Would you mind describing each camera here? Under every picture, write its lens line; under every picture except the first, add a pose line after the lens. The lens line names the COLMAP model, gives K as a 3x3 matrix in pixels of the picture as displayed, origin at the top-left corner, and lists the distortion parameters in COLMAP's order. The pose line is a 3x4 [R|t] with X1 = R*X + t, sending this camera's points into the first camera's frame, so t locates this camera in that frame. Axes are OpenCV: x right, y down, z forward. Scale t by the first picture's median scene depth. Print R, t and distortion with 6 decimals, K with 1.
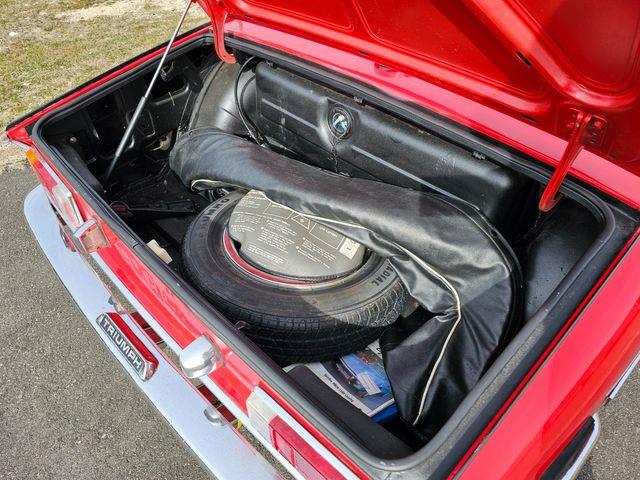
lens RADIAL K [[420.0, 0, 326.9], [0, 420.0, 242.5], [0, 0, 1]] dist [0.046468, -0.052496]
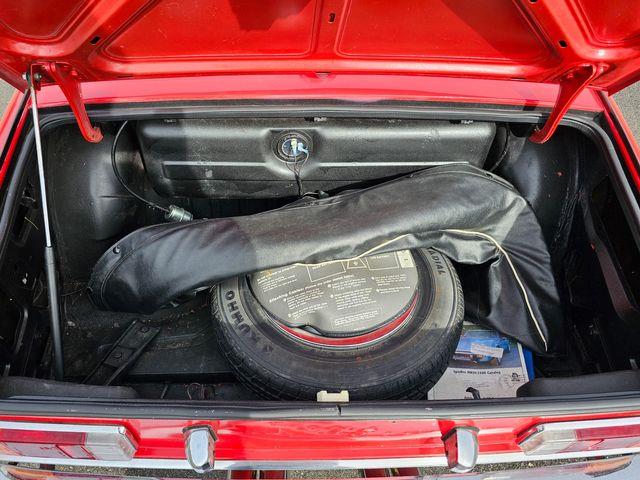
lens RADIAL K [[440.2, 0, 302.4], [0, 440.2, 232.6], [0, 0, 1]] dist [0.018728, -0.000548]
pose [[0.706715, -0.549254, 0.445953, -0.546759], [0.488077, 0.834807, 0.254712, -0.420494], [-0.512186, 0.037651, 0.858049, 0.228570]]
